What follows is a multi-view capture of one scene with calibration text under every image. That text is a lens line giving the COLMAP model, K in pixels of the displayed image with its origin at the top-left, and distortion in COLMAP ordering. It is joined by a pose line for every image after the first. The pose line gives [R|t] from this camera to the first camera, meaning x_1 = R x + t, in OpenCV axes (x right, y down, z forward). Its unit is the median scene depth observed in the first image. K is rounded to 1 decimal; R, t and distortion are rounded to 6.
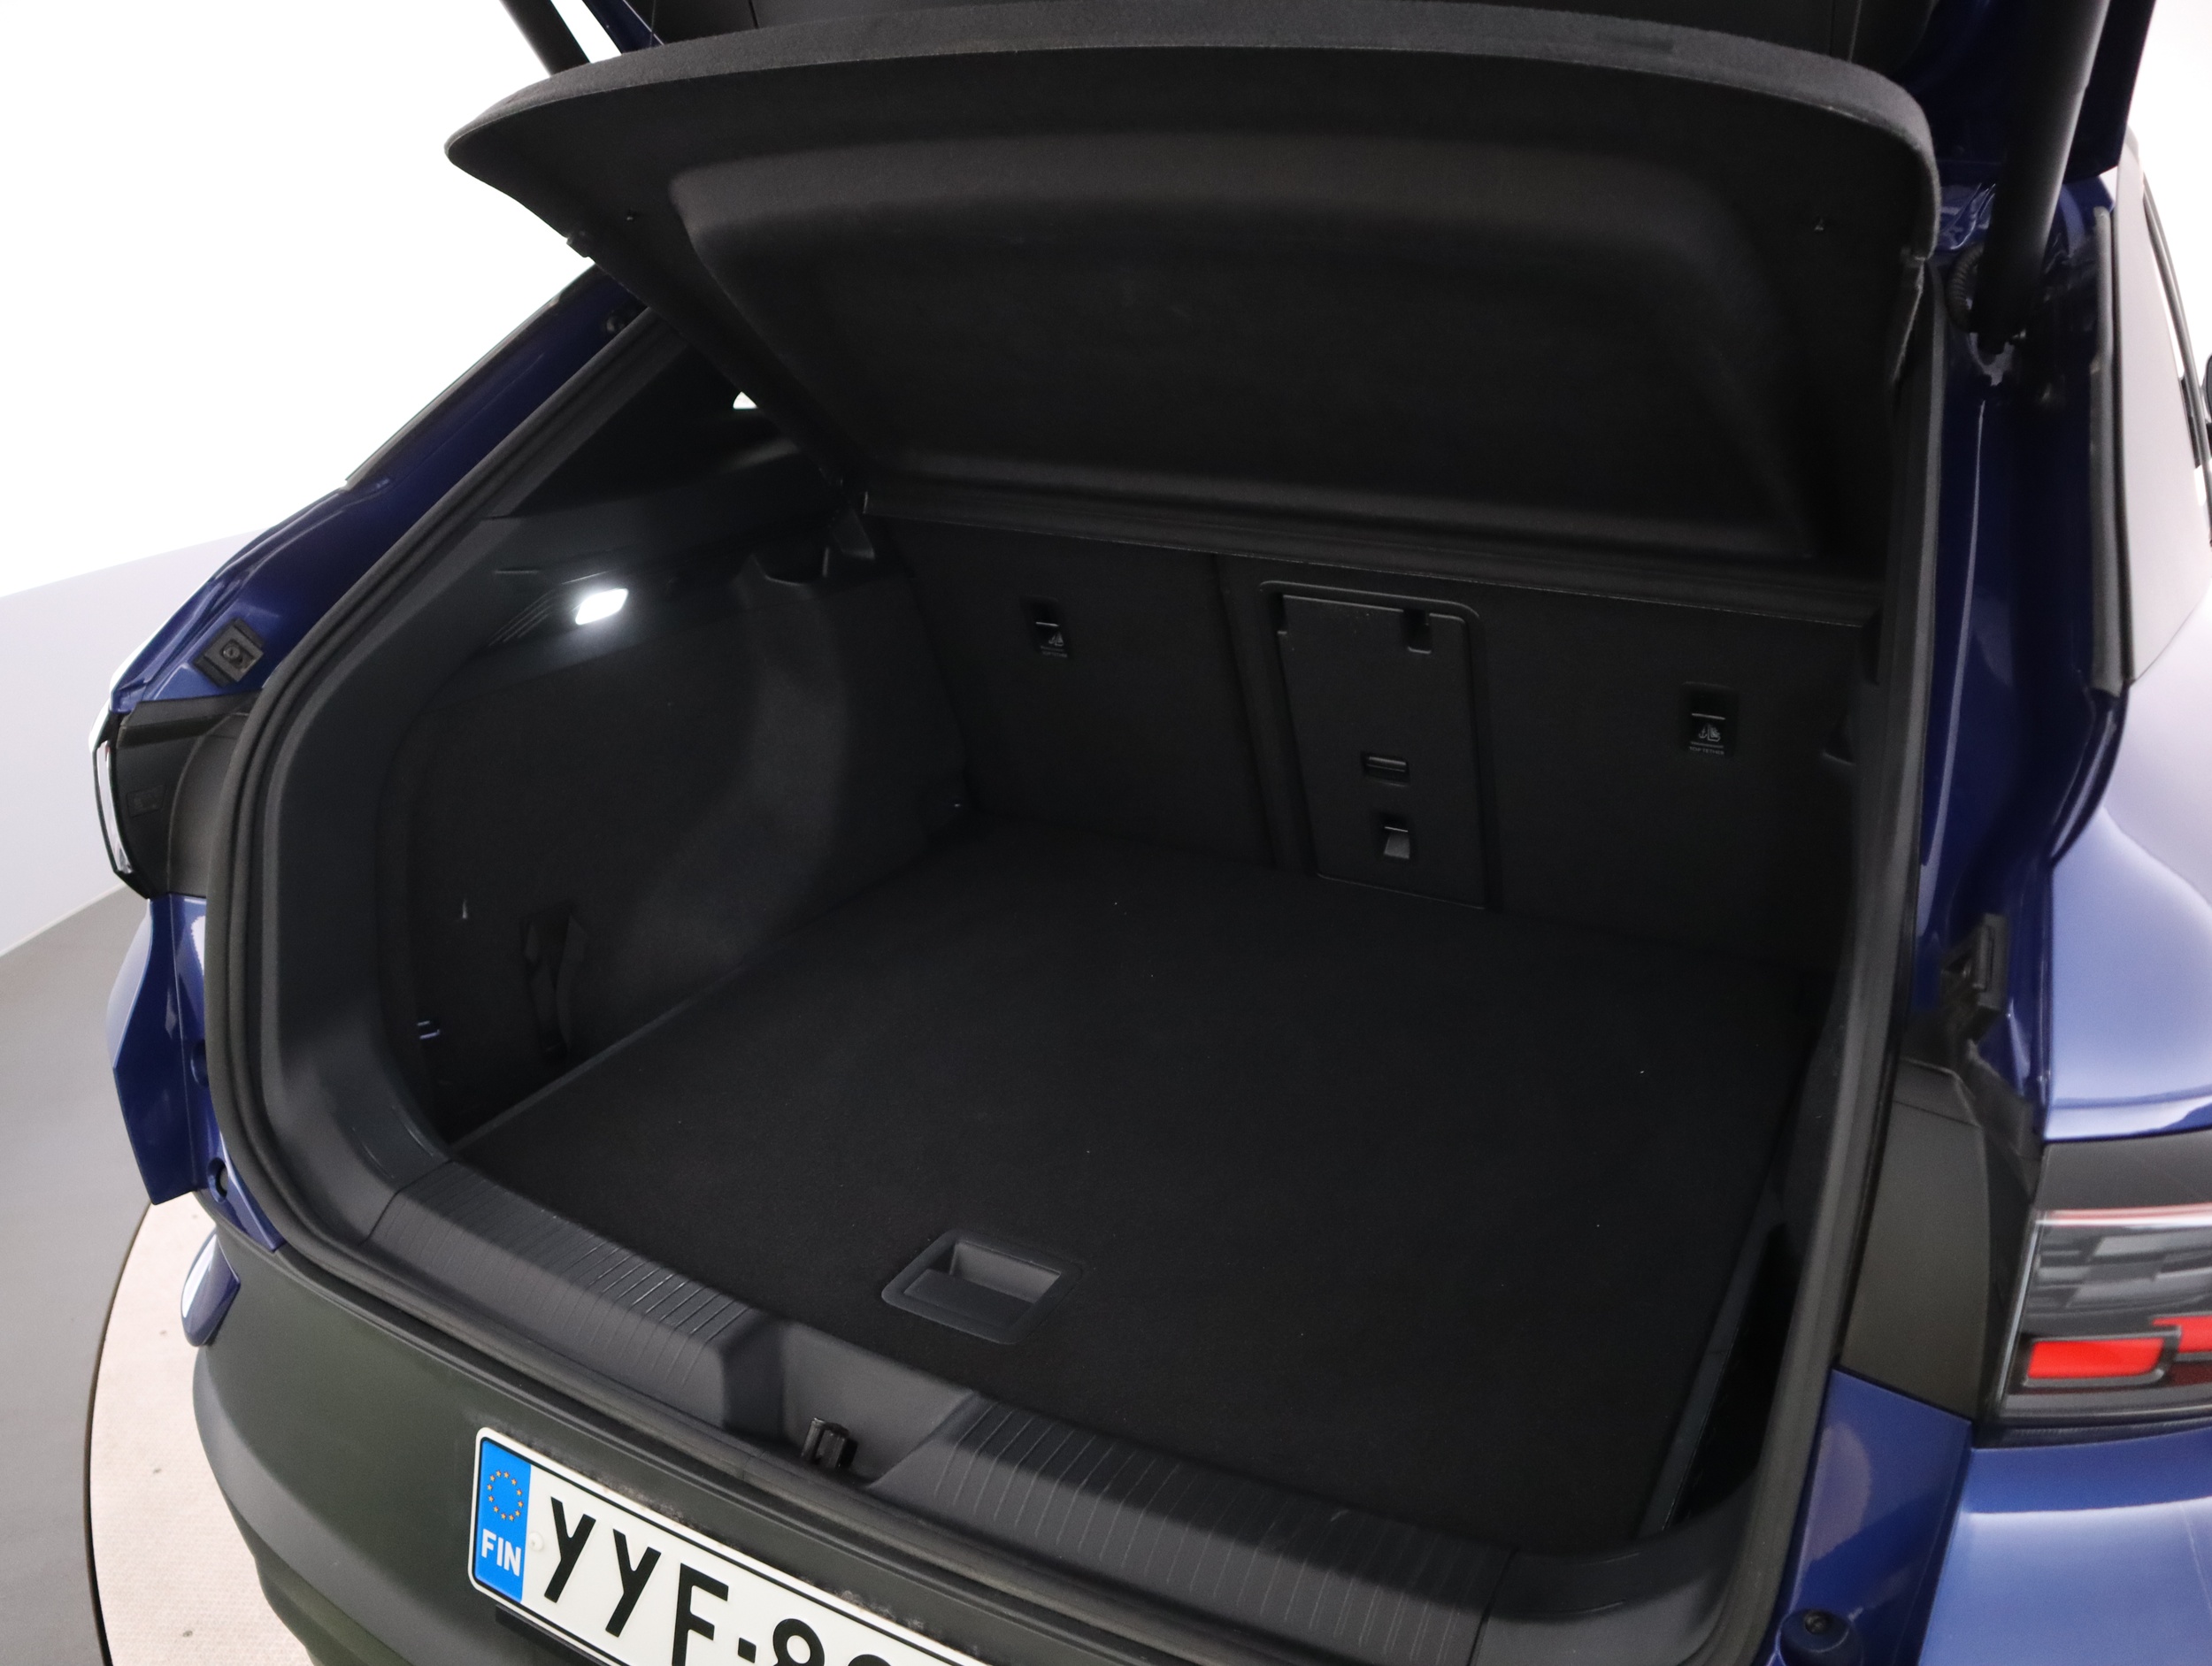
lens RADIAL K [[1613.6, 0, 1105.4], [0, 1613.6, 838.4], [0, 0, 1]] dist [-0.059912, -0.002213]
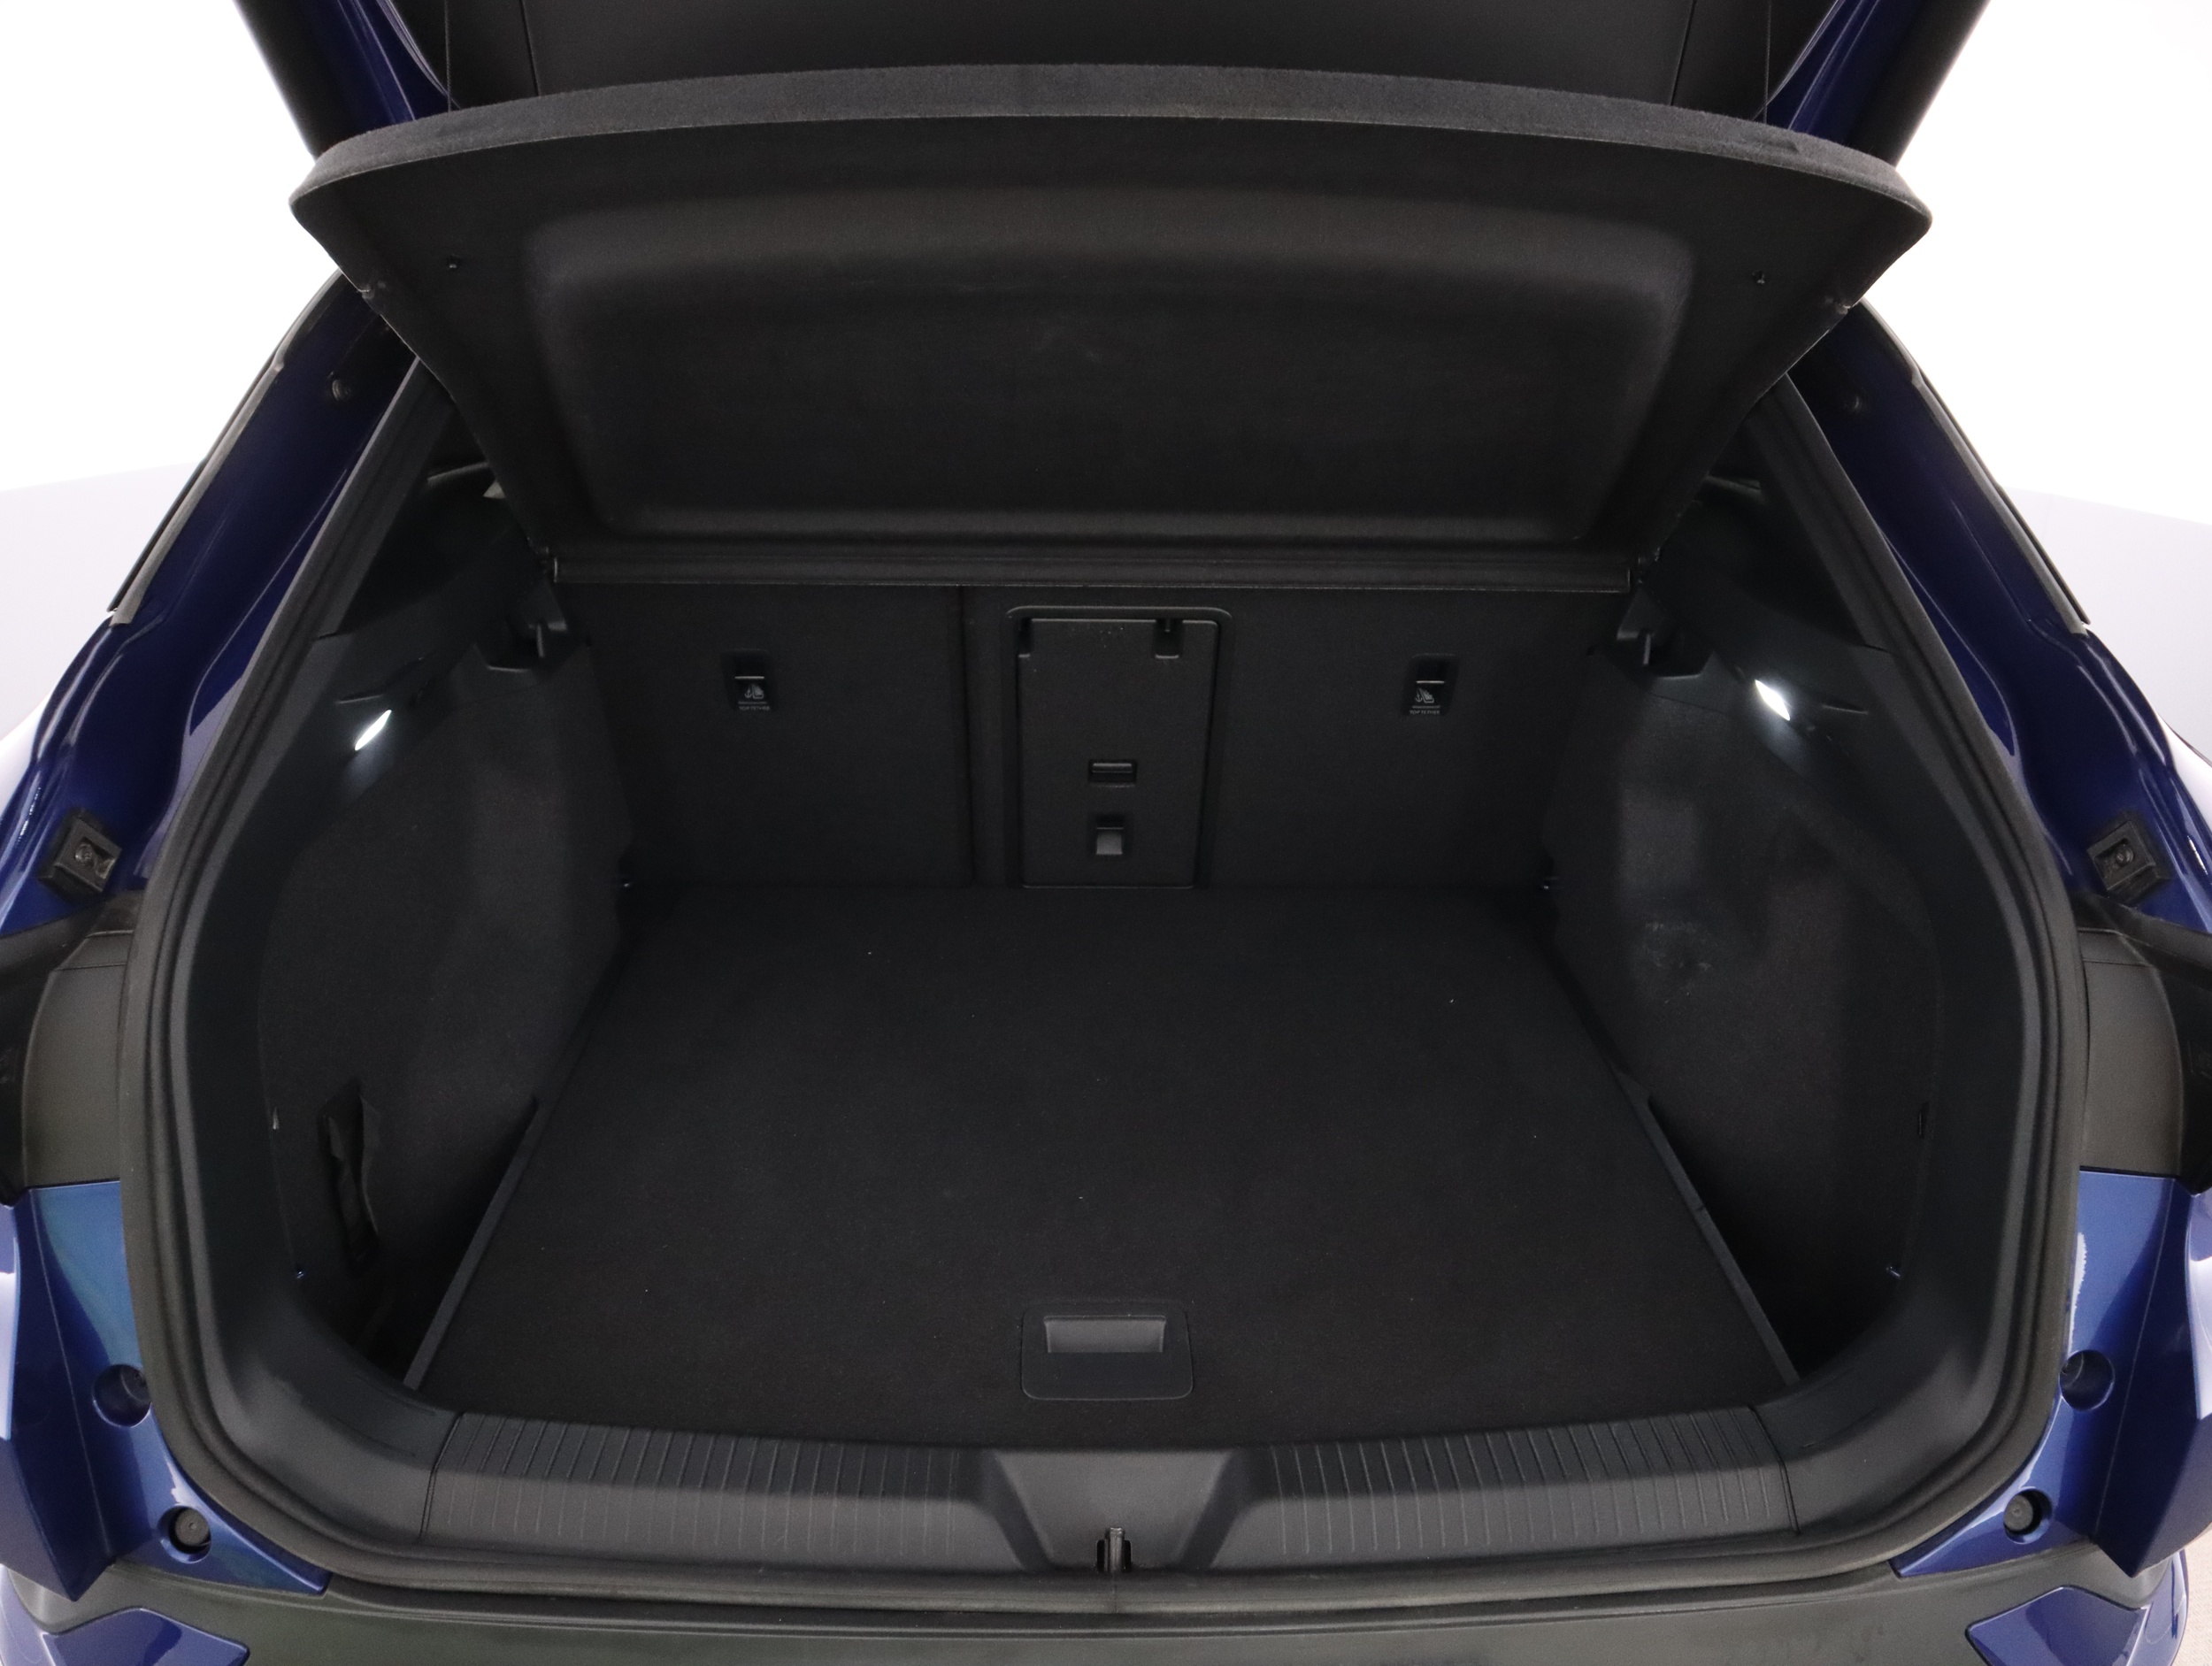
lens RADIAL K [[1612.3, 0, 1106.0], [0, 1612.3, 833.0], [0, 0, 1]] dist [-0.059967, 0.029062]
pose [[0.882475, -0.171281, 0.438065, -0.333589], [0.169920, 0.984535, 0.042648, -0.056911], [-0.438595, 0.036800, 0.897931, 0.078107]]
